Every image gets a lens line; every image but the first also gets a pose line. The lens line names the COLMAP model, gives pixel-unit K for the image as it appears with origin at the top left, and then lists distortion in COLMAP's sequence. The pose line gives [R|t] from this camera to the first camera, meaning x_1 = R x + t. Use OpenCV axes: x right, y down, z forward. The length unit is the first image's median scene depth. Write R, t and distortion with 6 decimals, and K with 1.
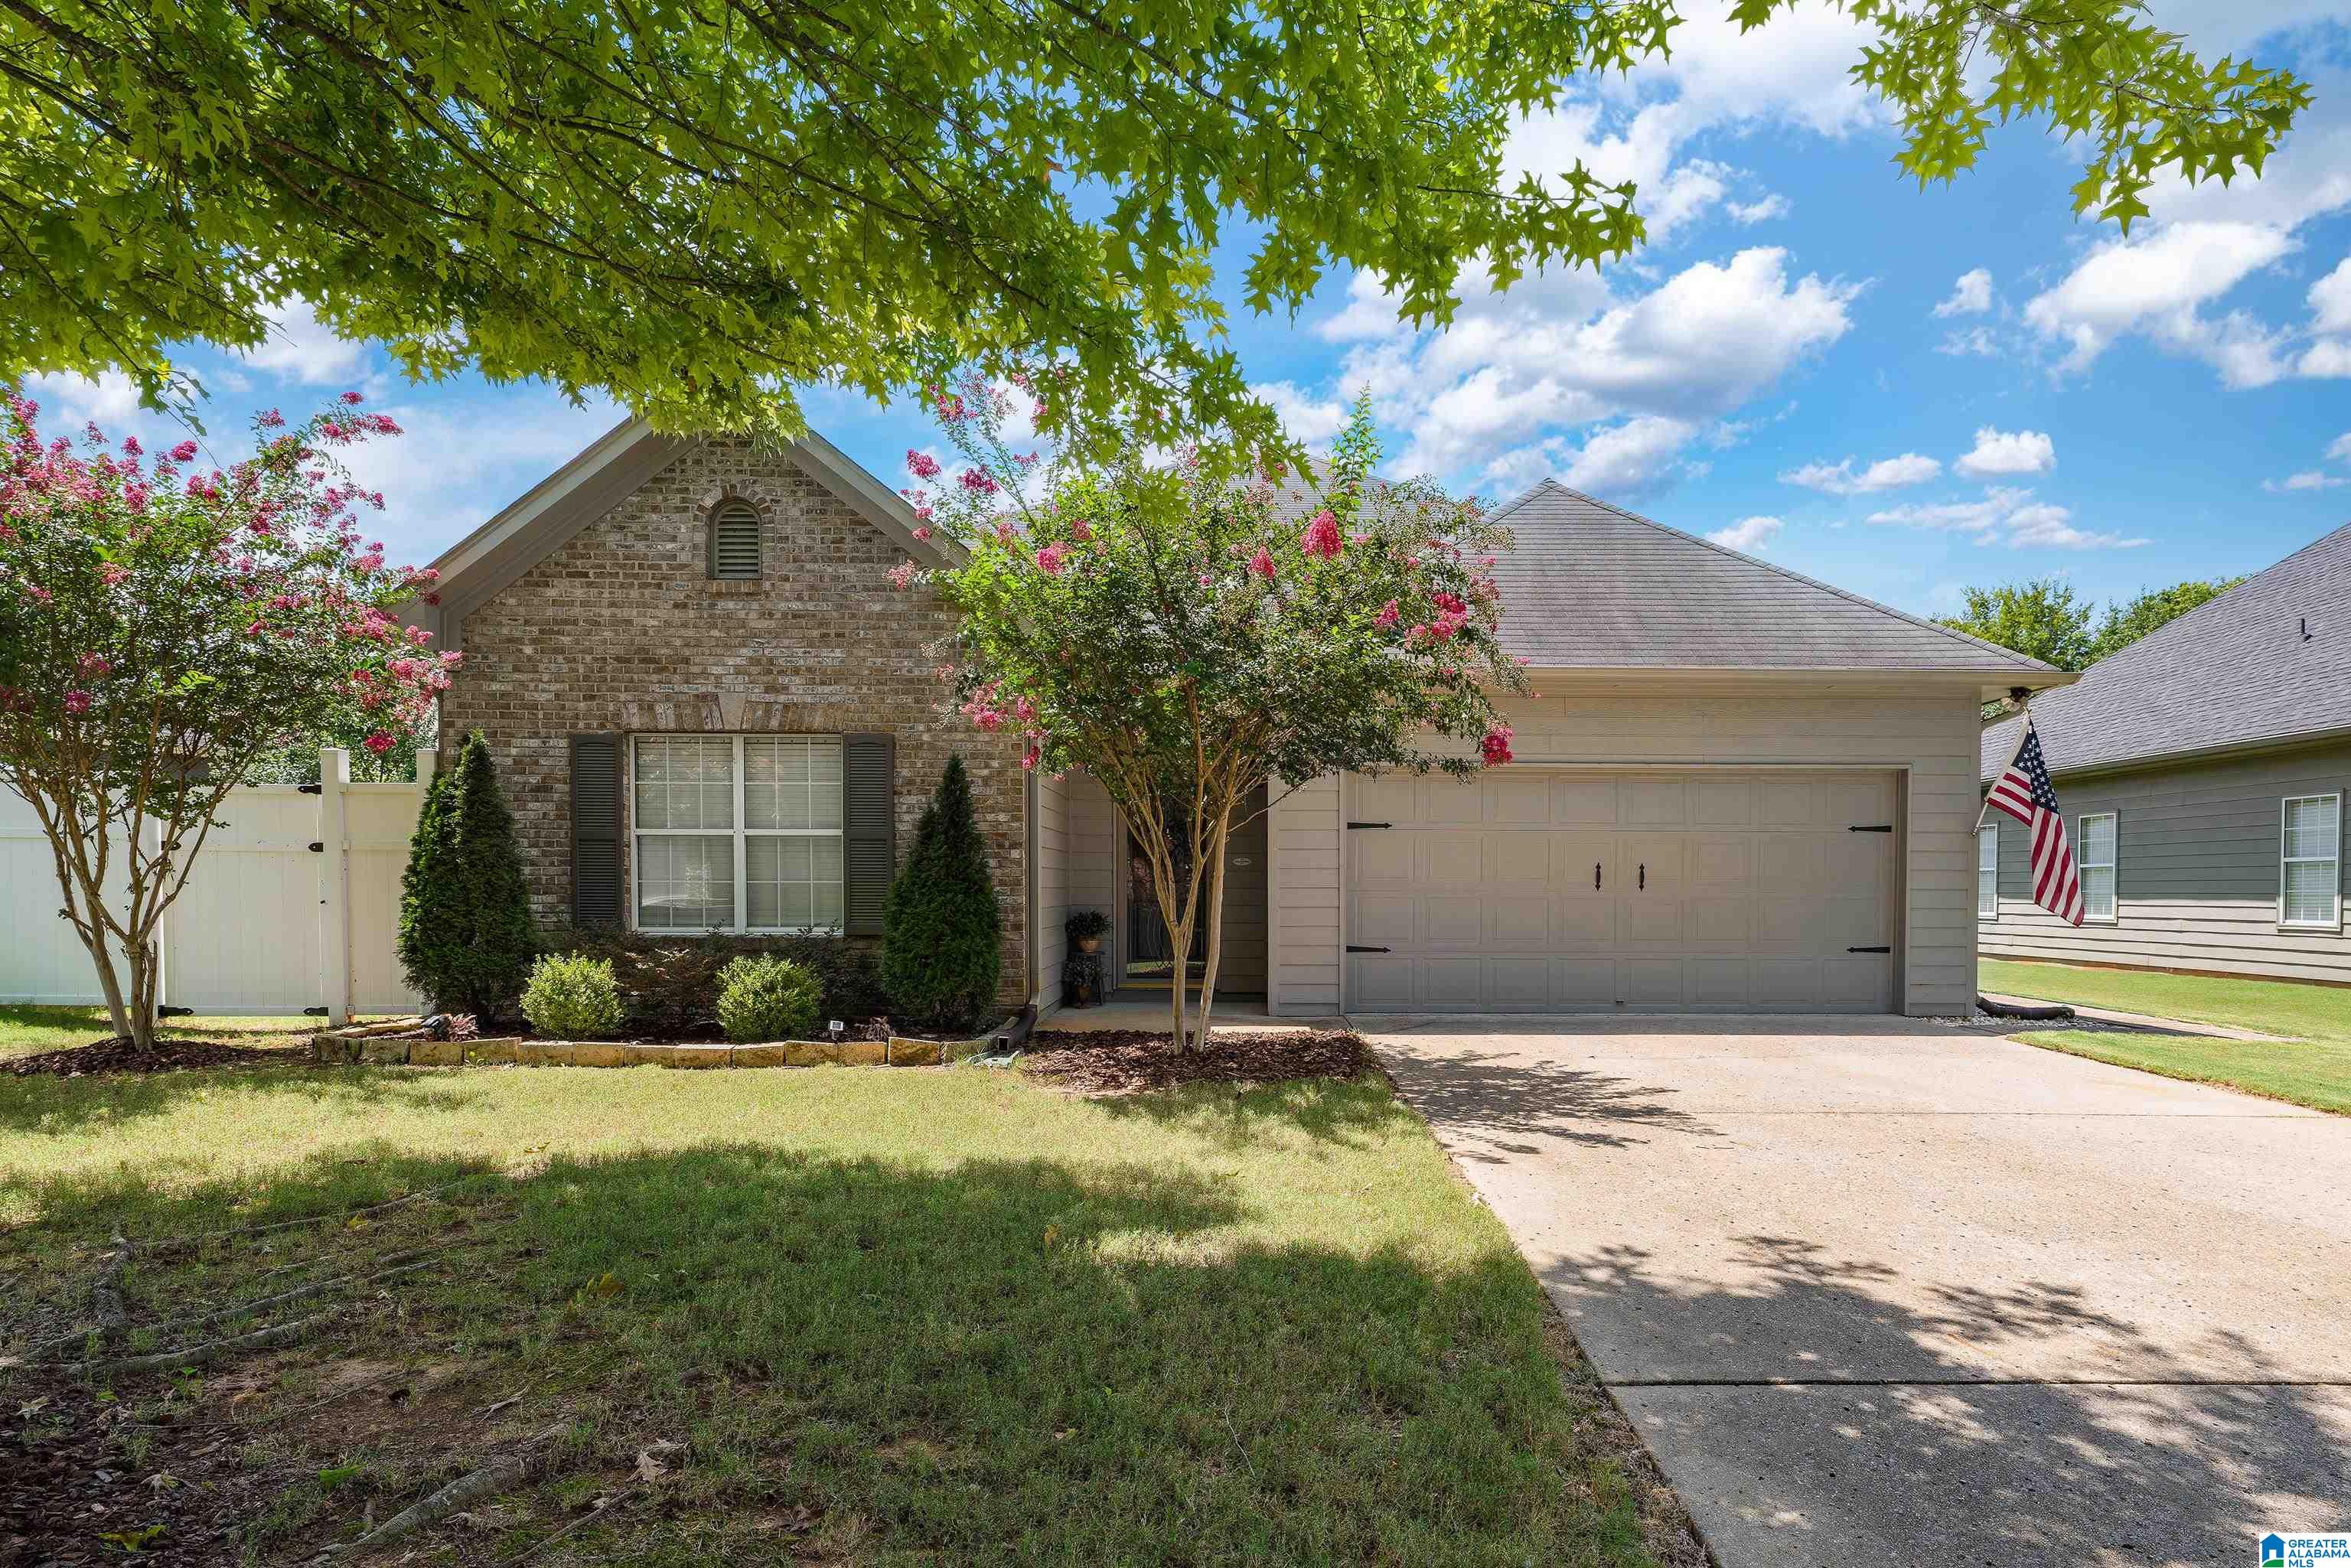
lens RADIAL K [[1082.8, 0, 1174.1], [0, 1082.8, 906.9], [0, 0, 1]] dist [0.001408, 0.000058]
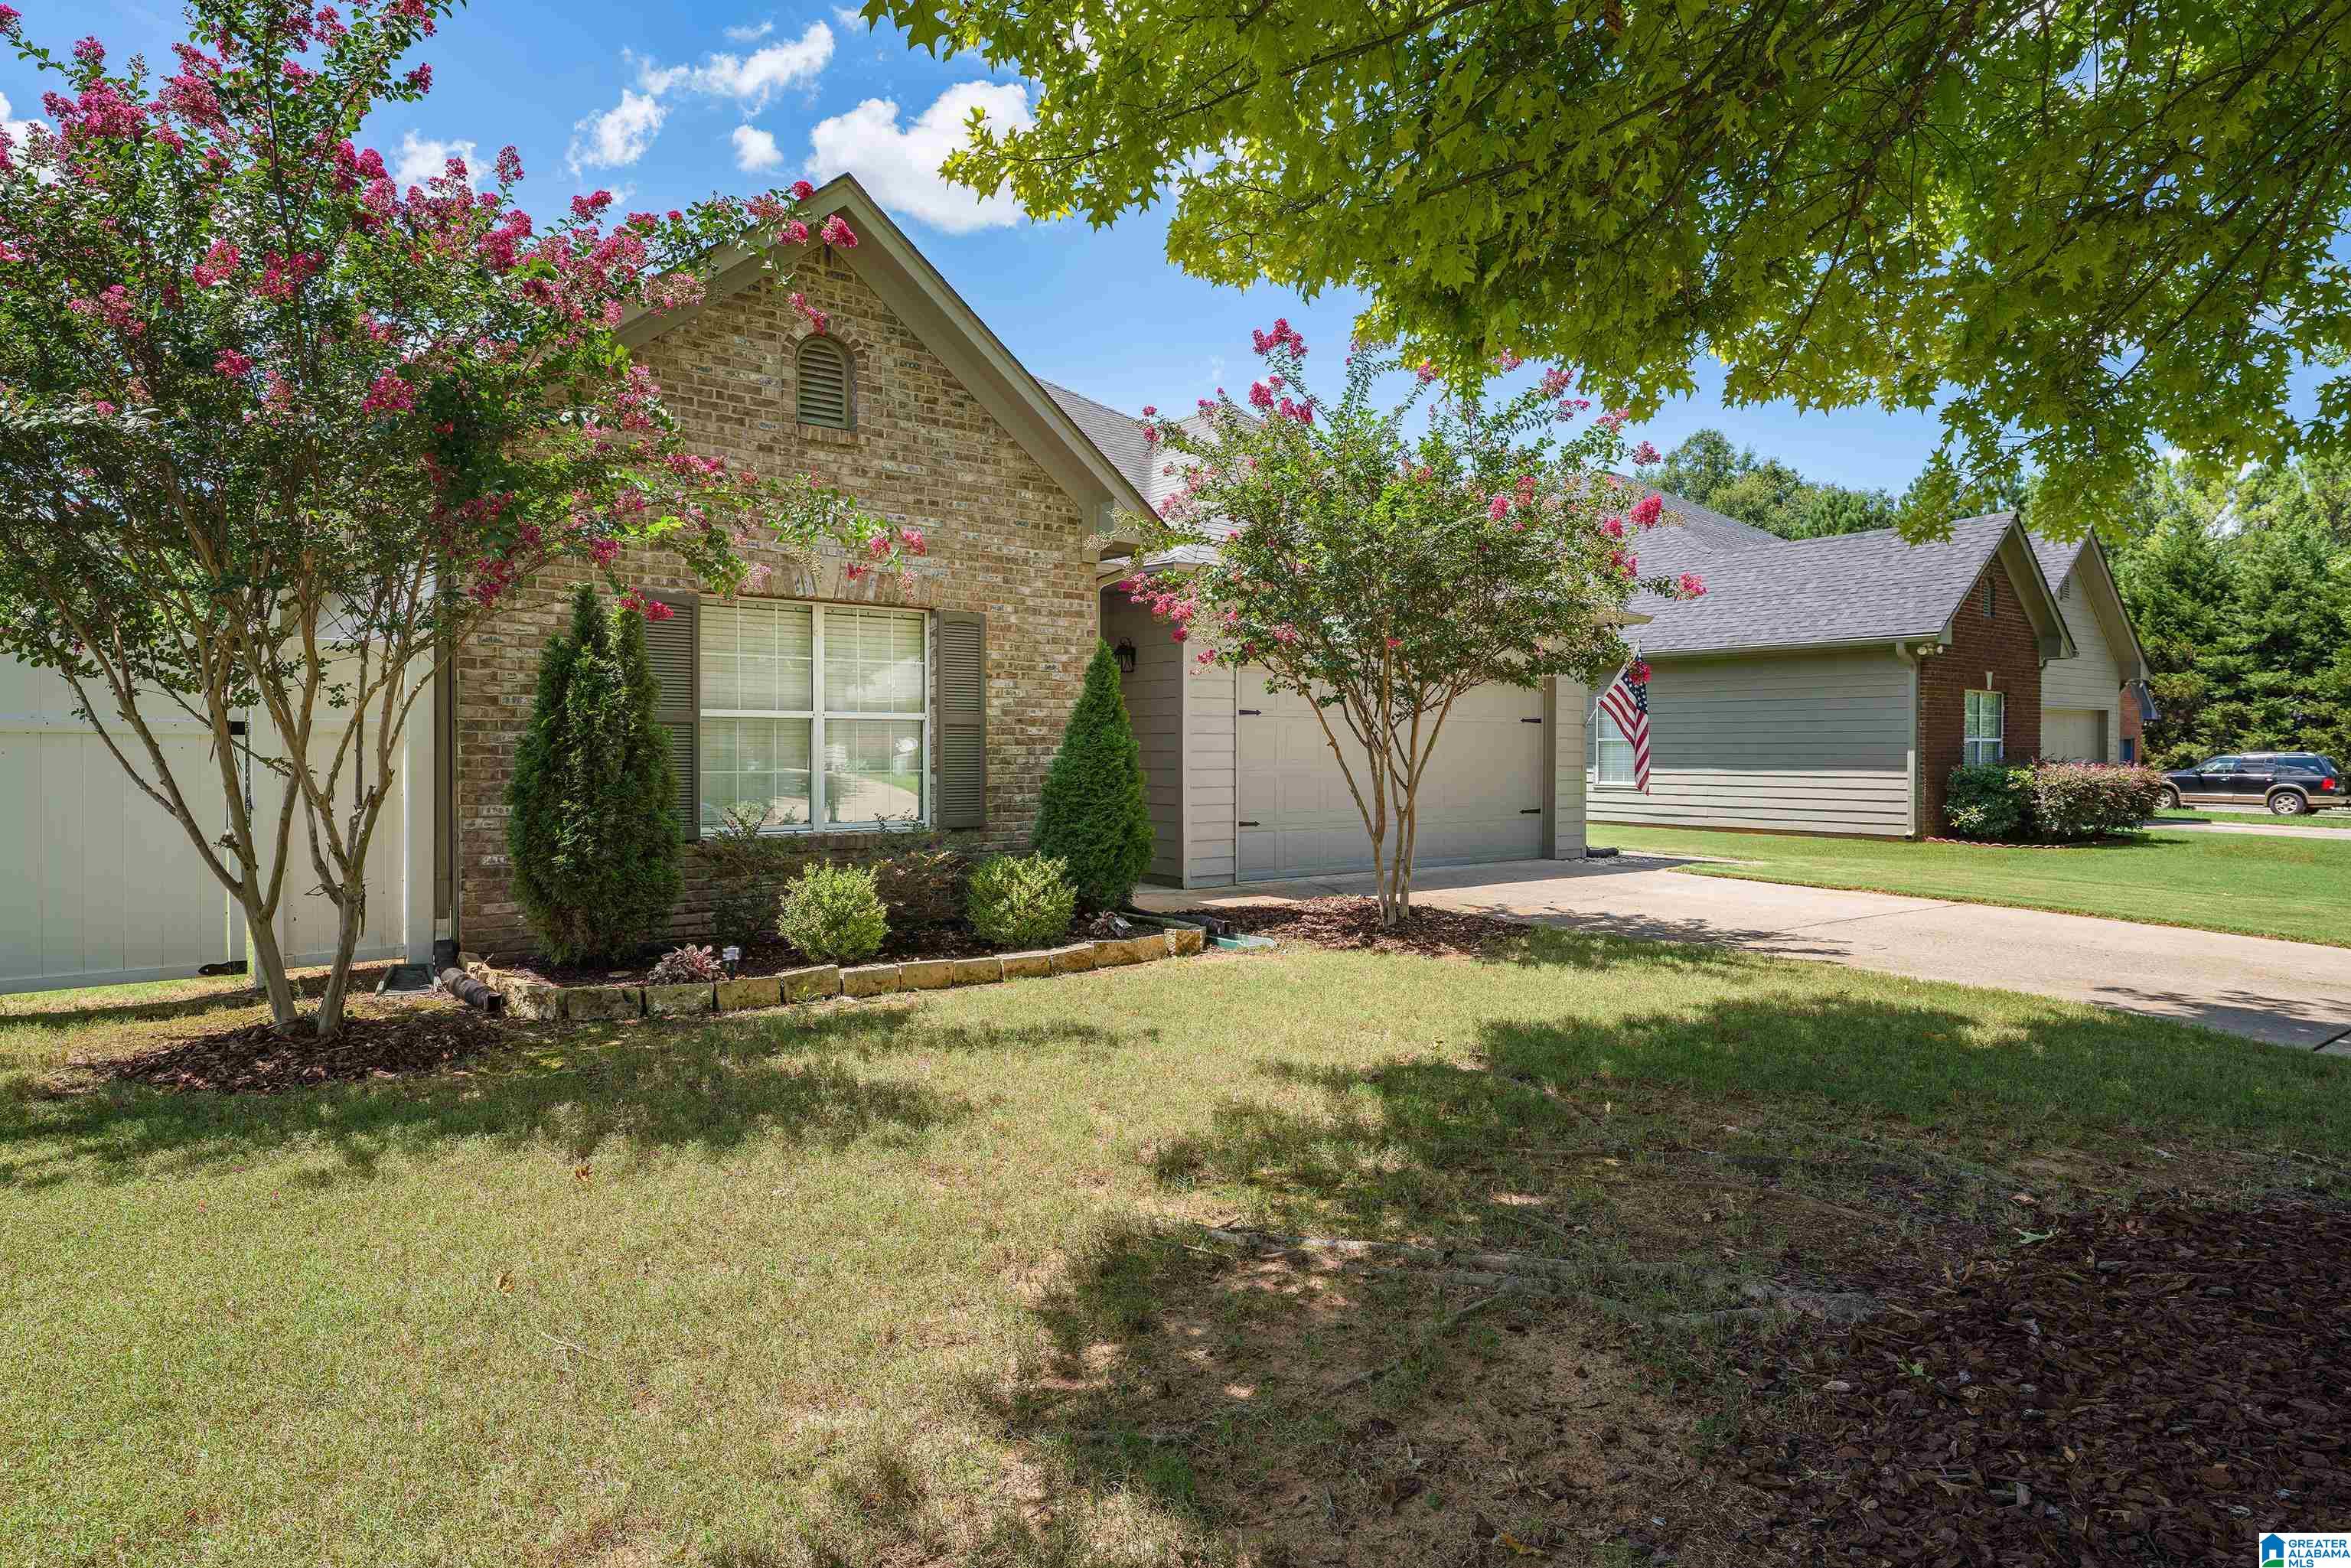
lens RADIAL K [[1308.7, 0, 1167.6], [0, 1308.7, 773.8], [0, 0, 1]] dist [-0.005464, 0.000023]
pose [[0.805309, -0.011425, 0.592745, -0.811469], [0.014534, 0.999894, -0.000475, -0.017297], [-0.592677, 0.008997, 0.805390, -0.012604]]
